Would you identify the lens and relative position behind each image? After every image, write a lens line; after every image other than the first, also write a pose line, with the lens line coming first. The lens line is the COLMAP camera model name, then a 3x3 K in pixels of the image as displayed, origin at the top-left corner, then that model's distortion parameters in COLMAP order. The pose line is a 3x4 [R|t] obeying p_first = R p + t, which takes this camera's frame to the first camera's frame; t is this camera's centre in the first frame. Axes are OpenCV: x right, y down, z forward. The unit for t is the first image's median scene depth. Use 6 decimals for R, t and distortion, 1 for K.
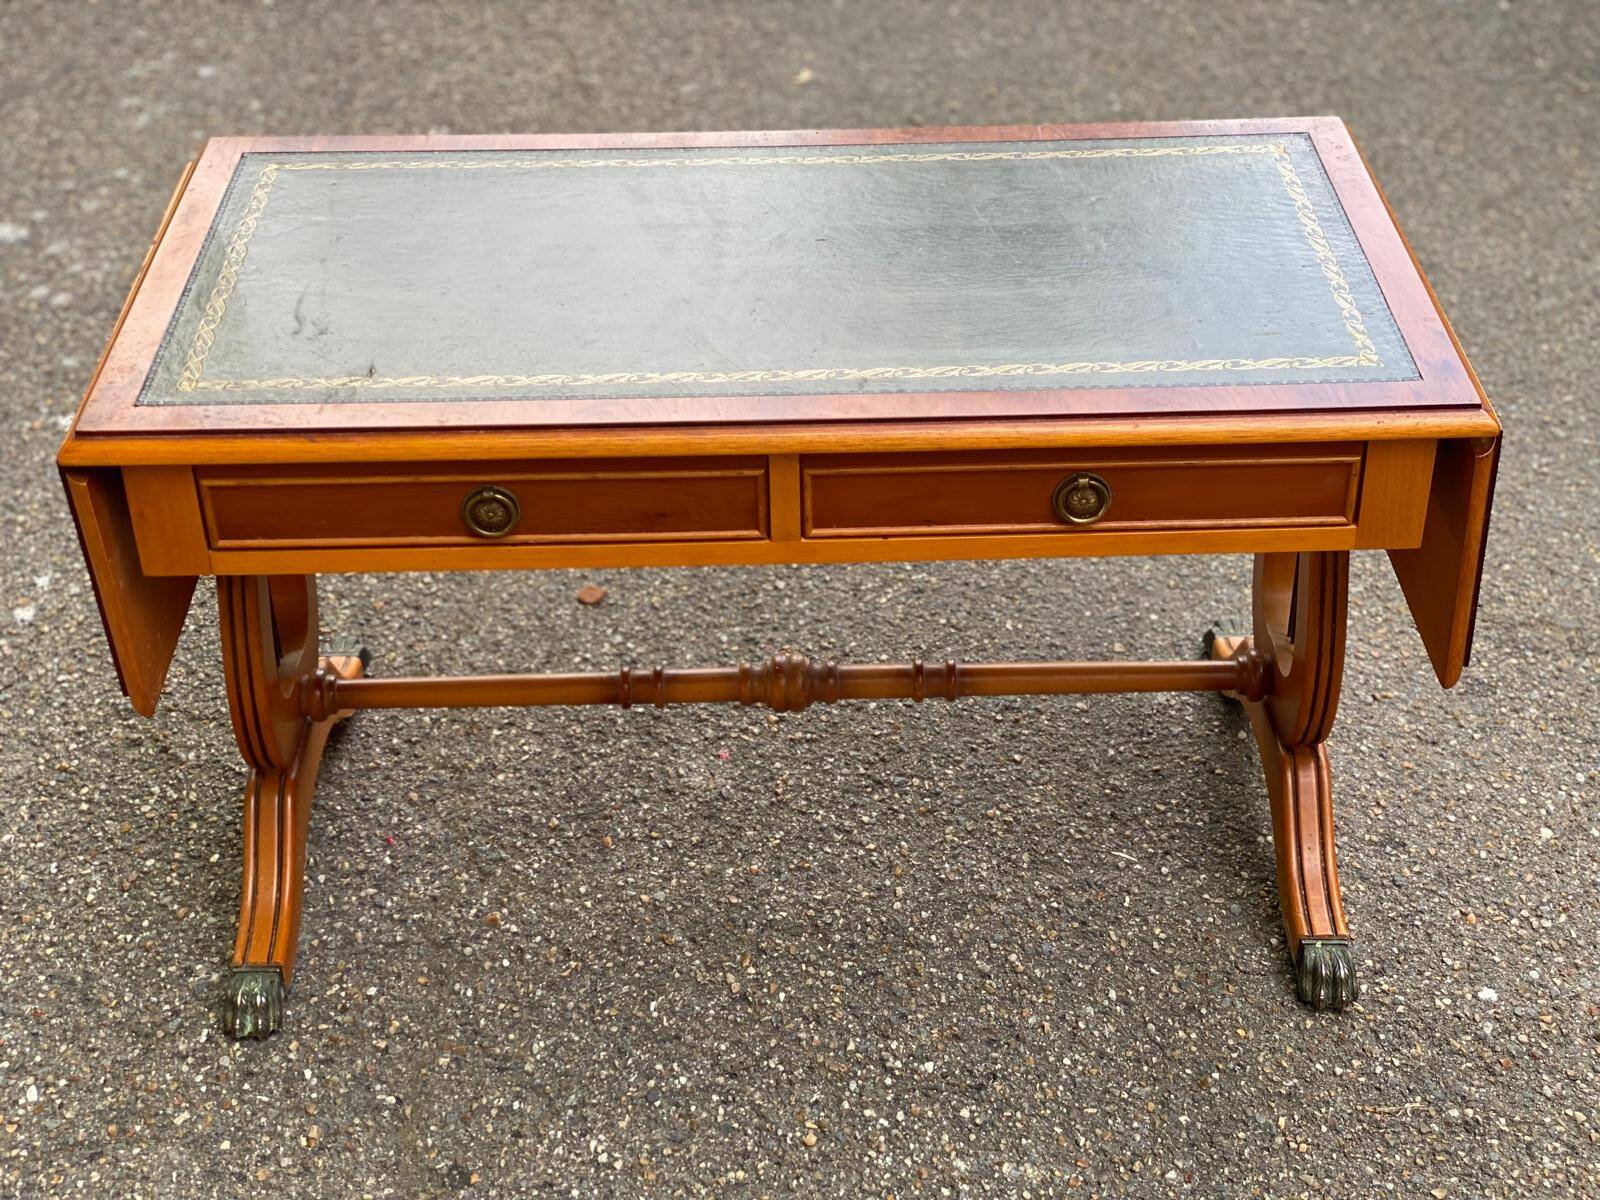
lens RADIAL K [[2463.2, 0, 829.8], [0, 2463.2, 534.9], [0, 0, 1]] dist [0.198464, -0.514473]
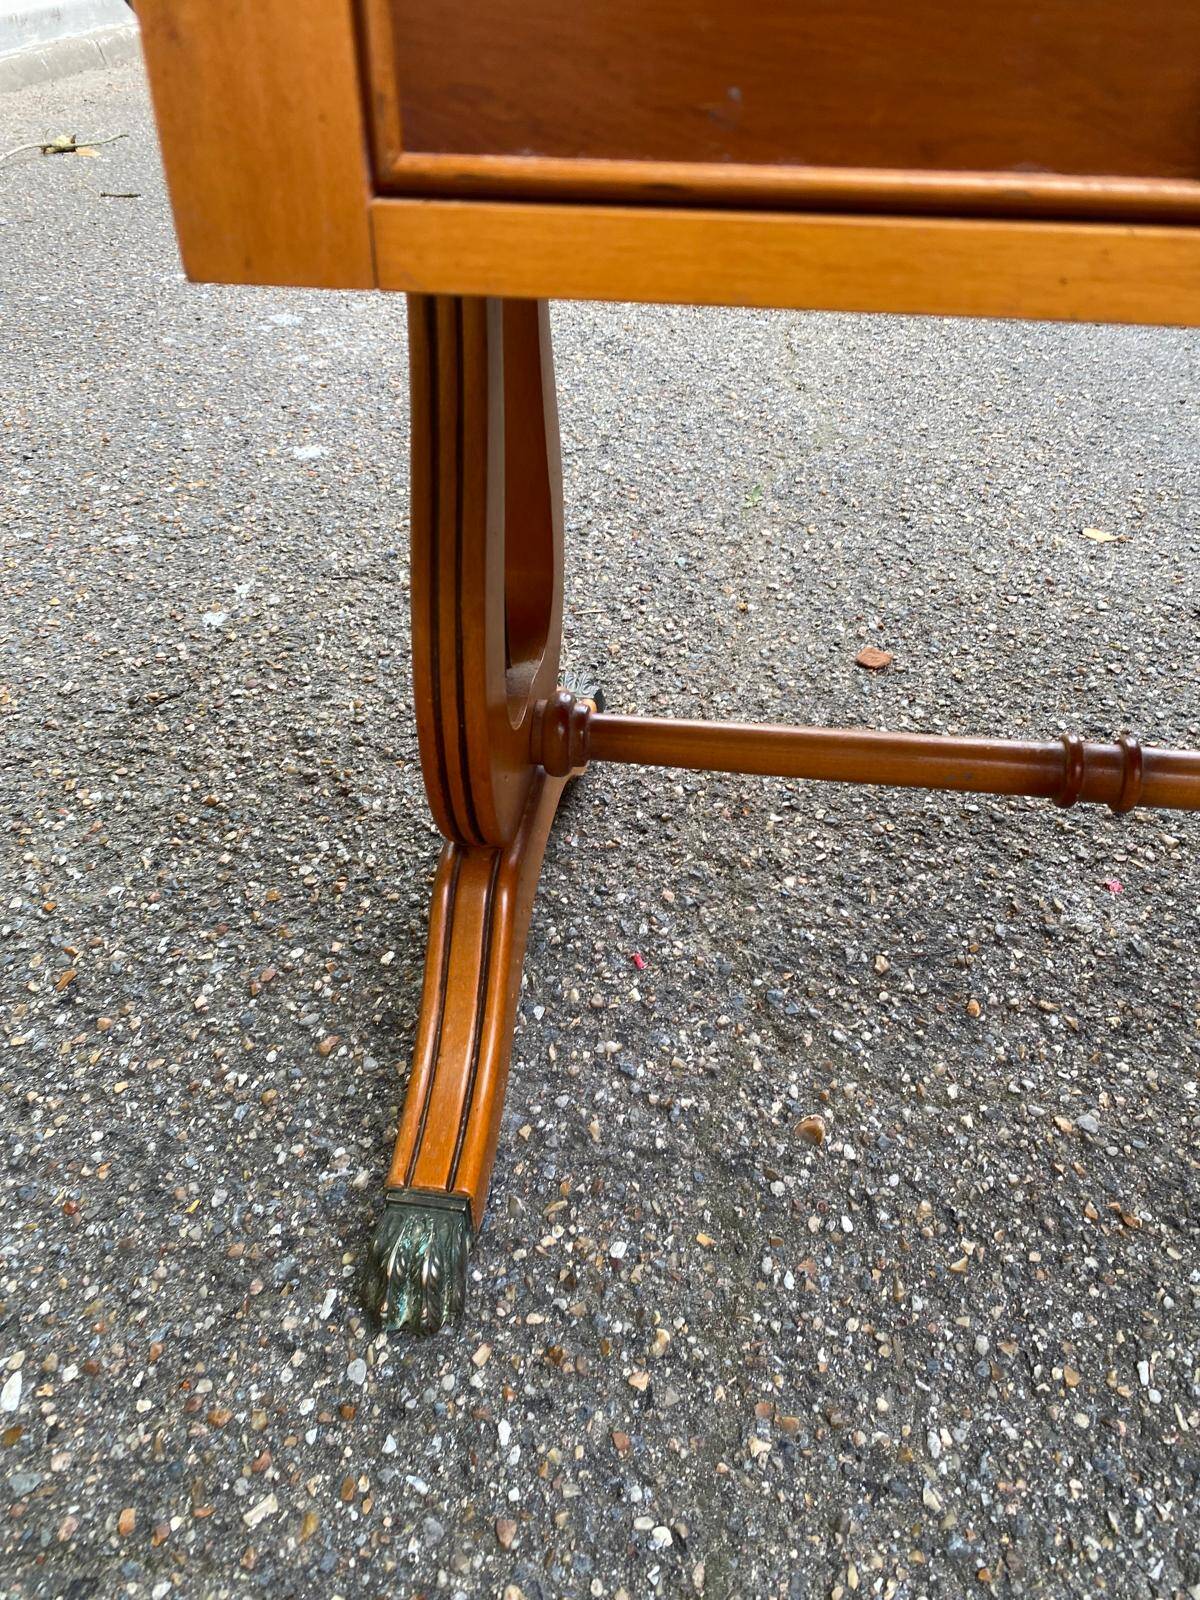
lens RADIAL K [[1239.3, 0, 585.2], [0, 1239.3, 796.1], [0, 0, 1]] dist [0.006811, -0.004241]
pose [[0.986948, 0.104008, -0.122946, -0.172528], [-0.095205, 0.992595, 0.075439, 0.060656], [0.129881, -0.062749, 0.989542, 0.745652]]
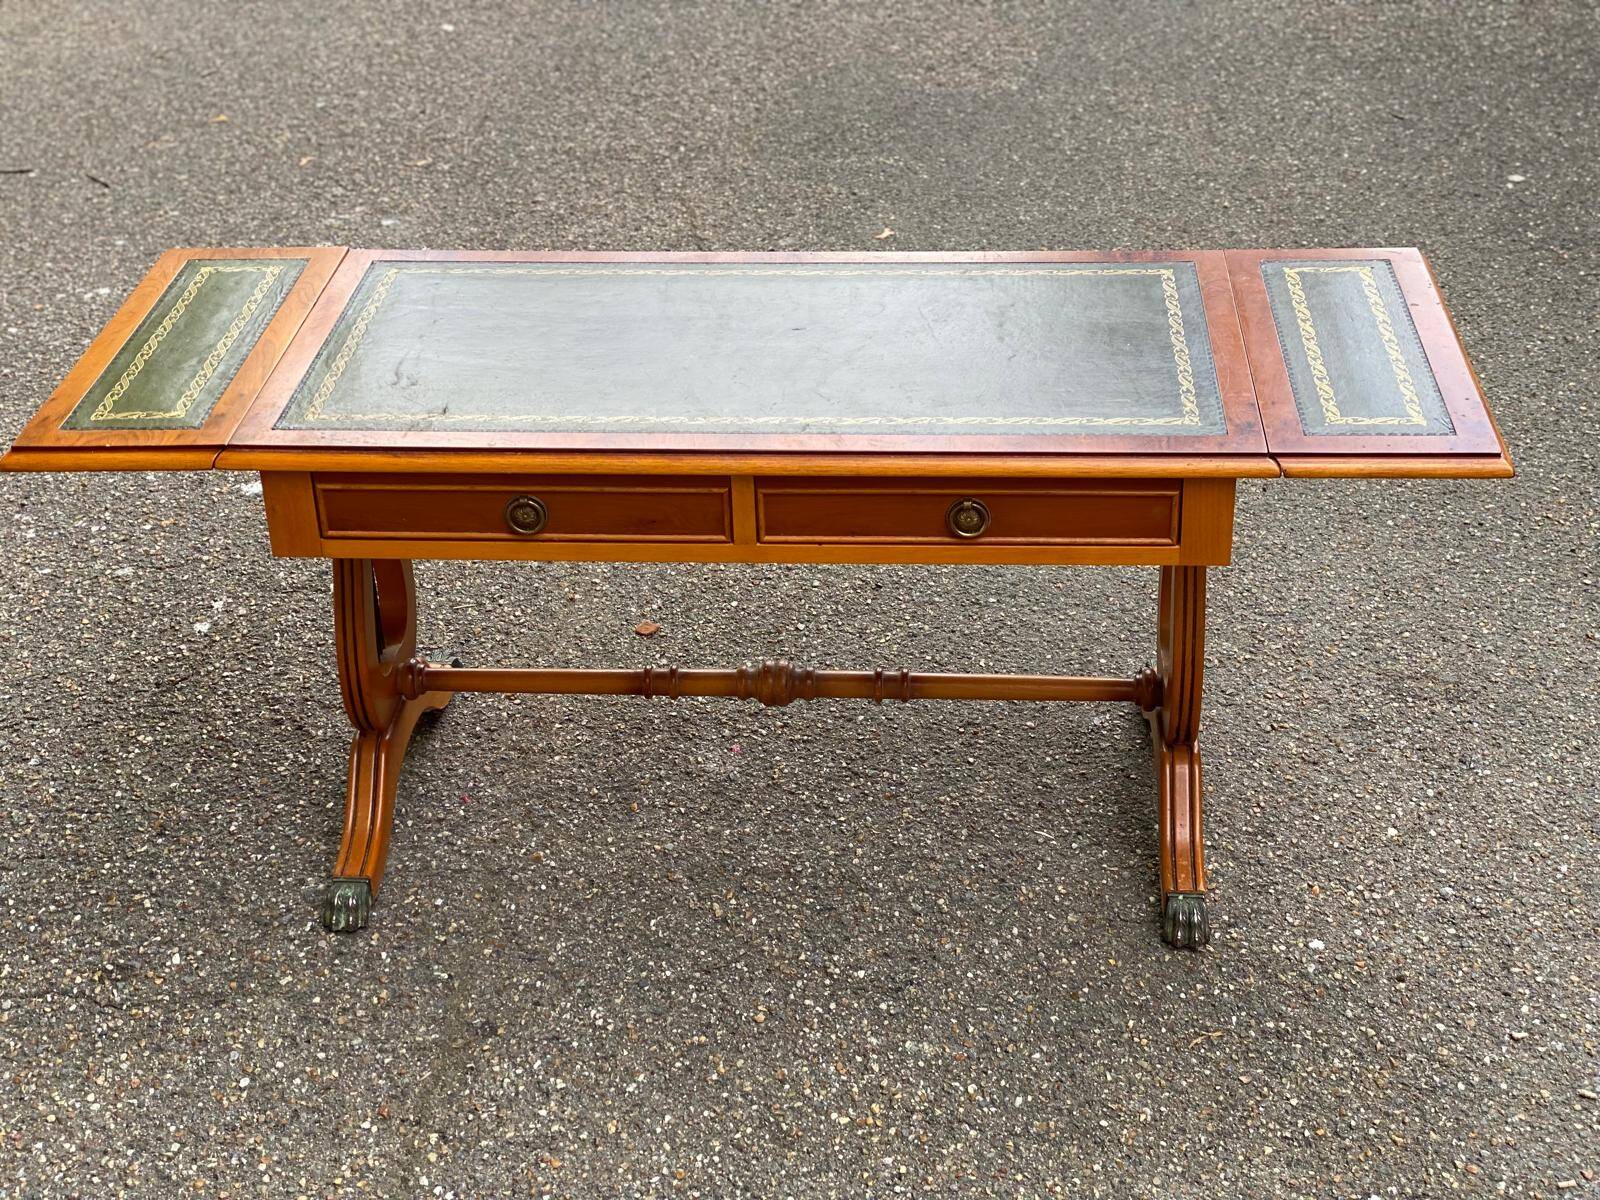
lens RADIAL K [[2457.8, 0, 798.2], [0, 2457.8, 526.0], [0, 0, 1]] dist [0.187220, -0.458495]
pose [[0.994898, 0.031829, -0.095732, 0.120670], [-0.039479, 0.996084, -0.079111, 0.086289], [0.092839, 0.082486, 0.992259, -0.275431]]
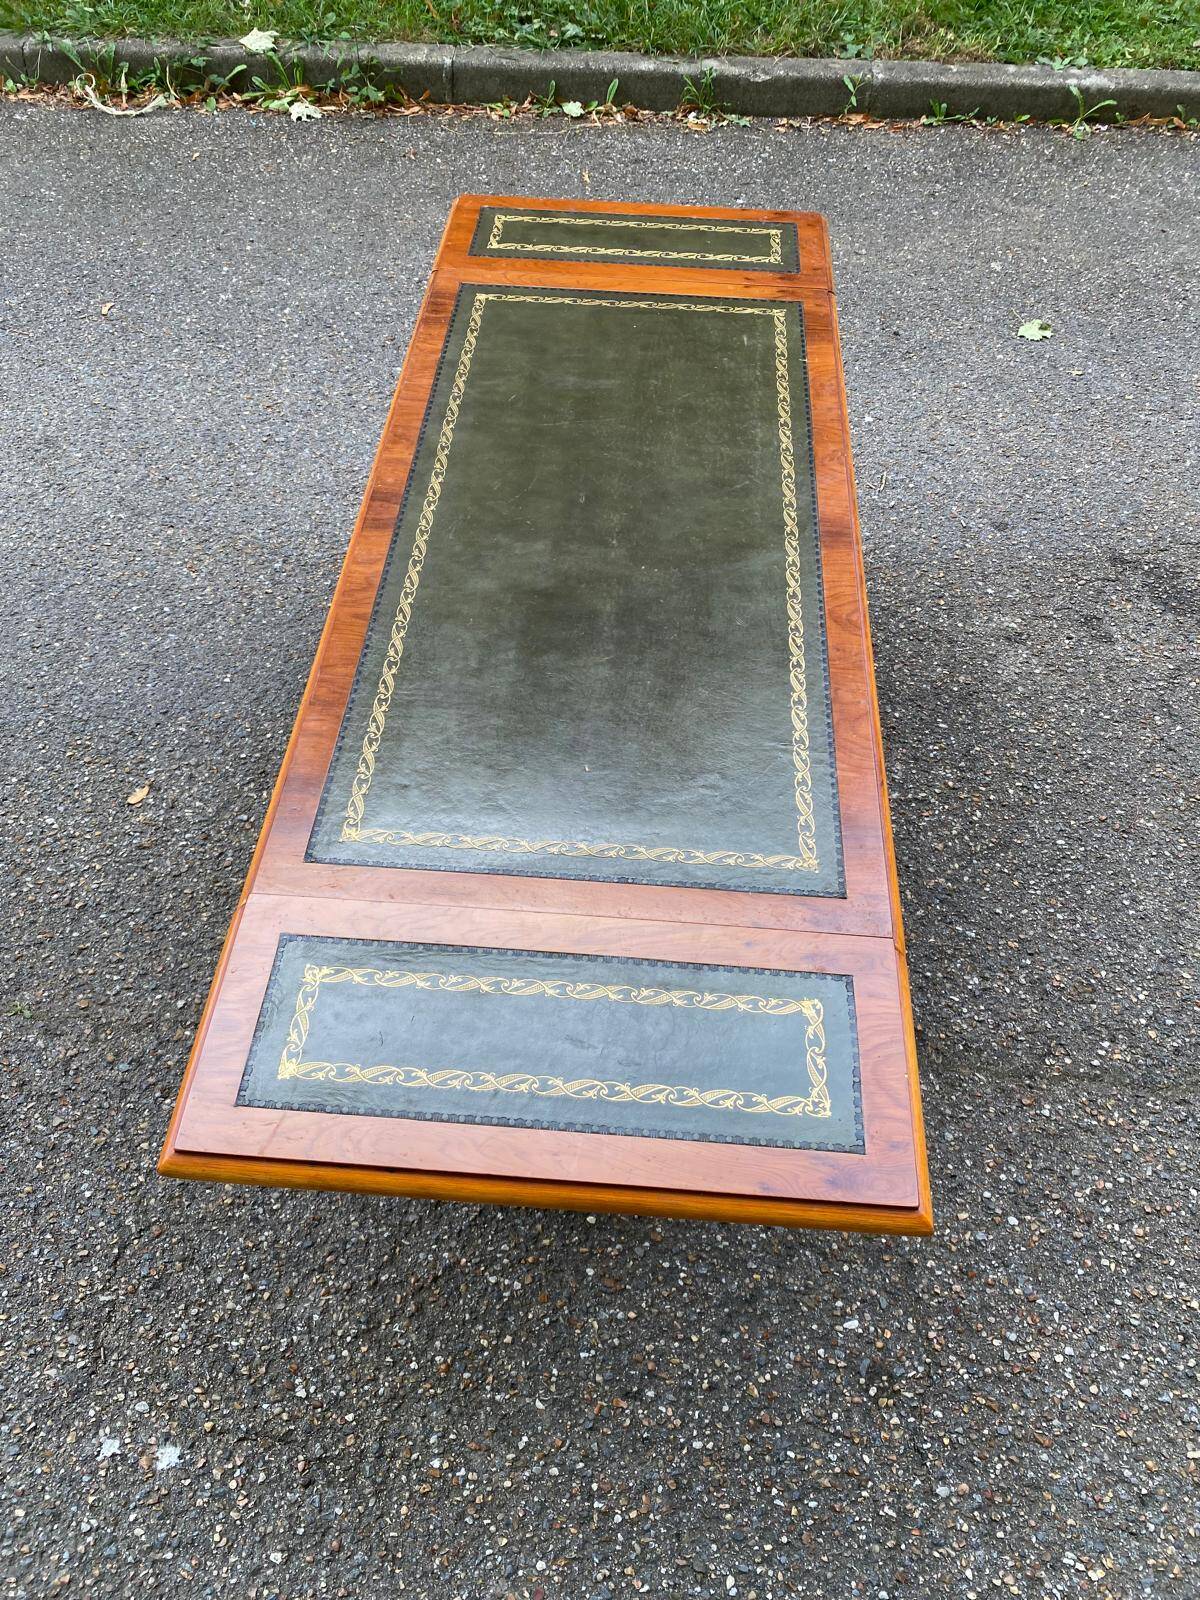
lens RADIAL K [[1246.2, 0, 595.8], [0, 1246.2, 756.3], [0, 0, 1]] dist [0.003452, -0.000618]
pose [[0.096699, -0.751339, 0.652793, -0.530581], [0.520704, 0.597142, 0.610155, -0.431031], [-0.848243, 0.280911, 0.448968, 0.720356]]
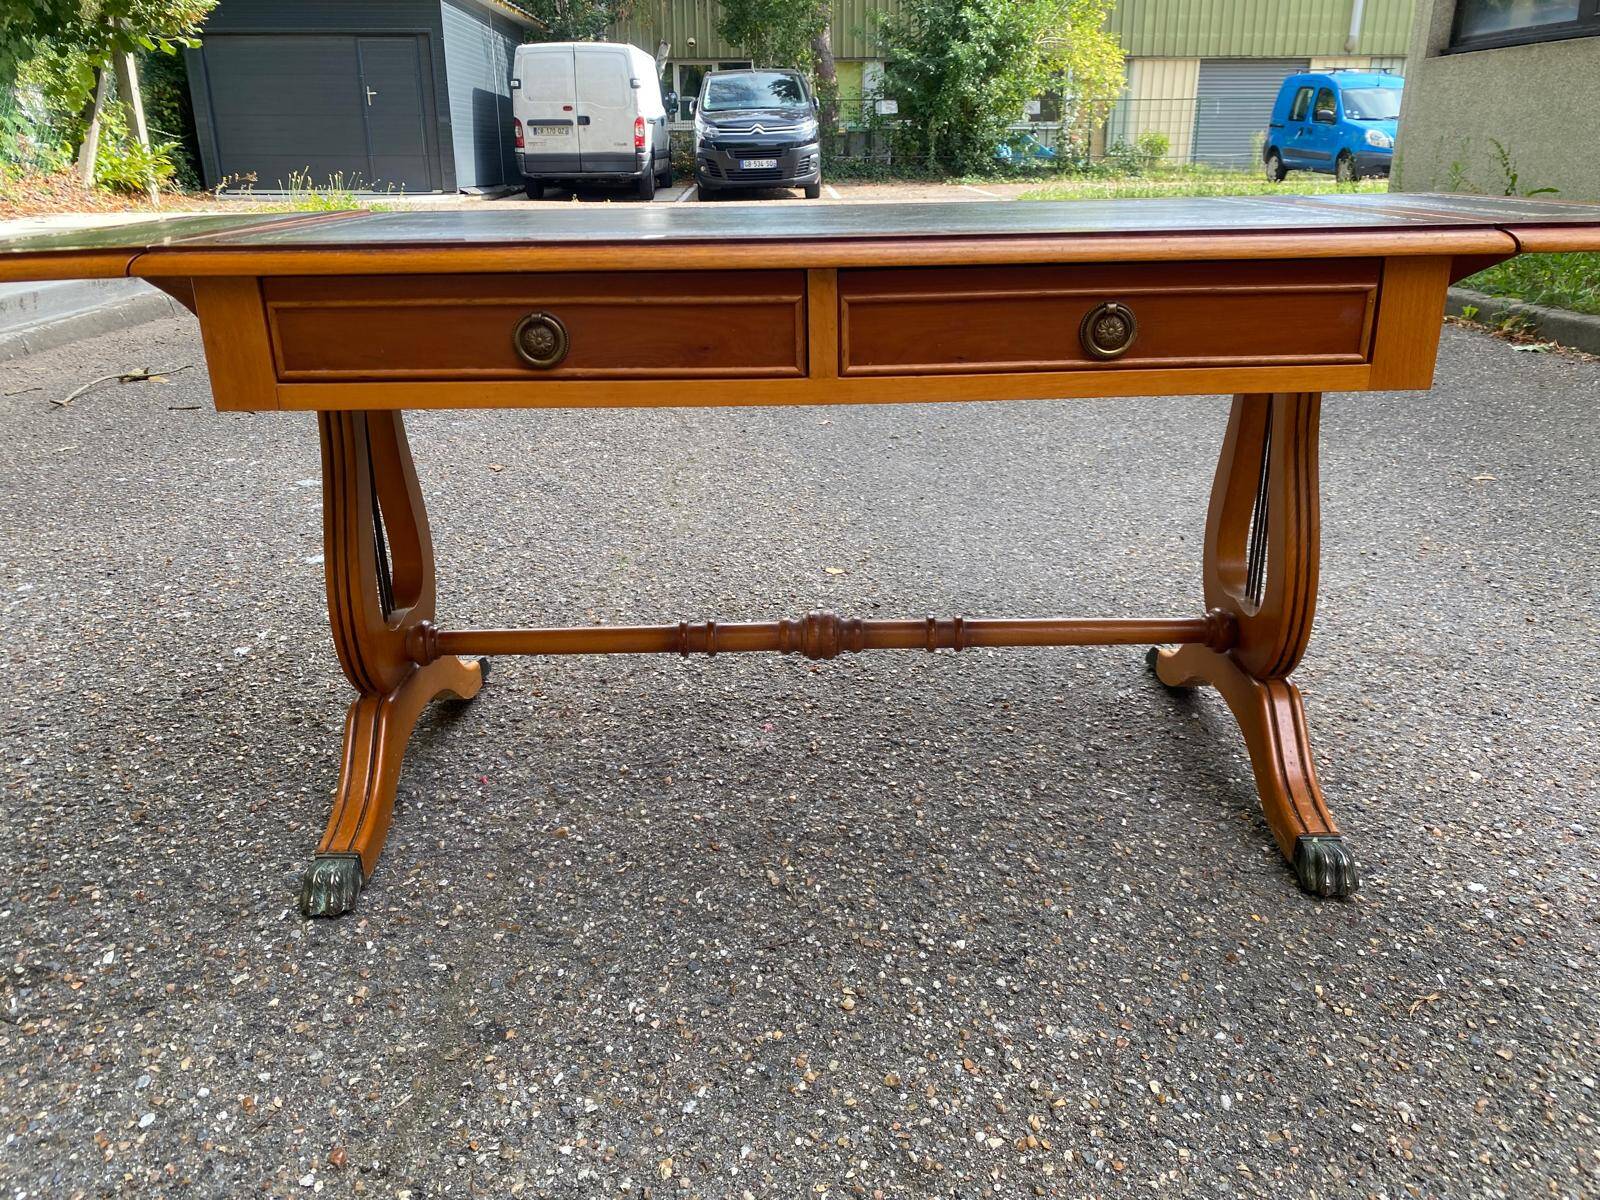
lens RADIAL K [[1246.2, 0, 797.3], [0, 1246.2, 581.5], [0, 0, 1]] dist [0.003452, -0.000618]
pose [[0.999703, 0.000611, -0.024370, -0.015495], [-0.006174, 0.973432, -0.228892, 0.184361], [0.023583, 0.228975, 0.973147, 0.452886]]
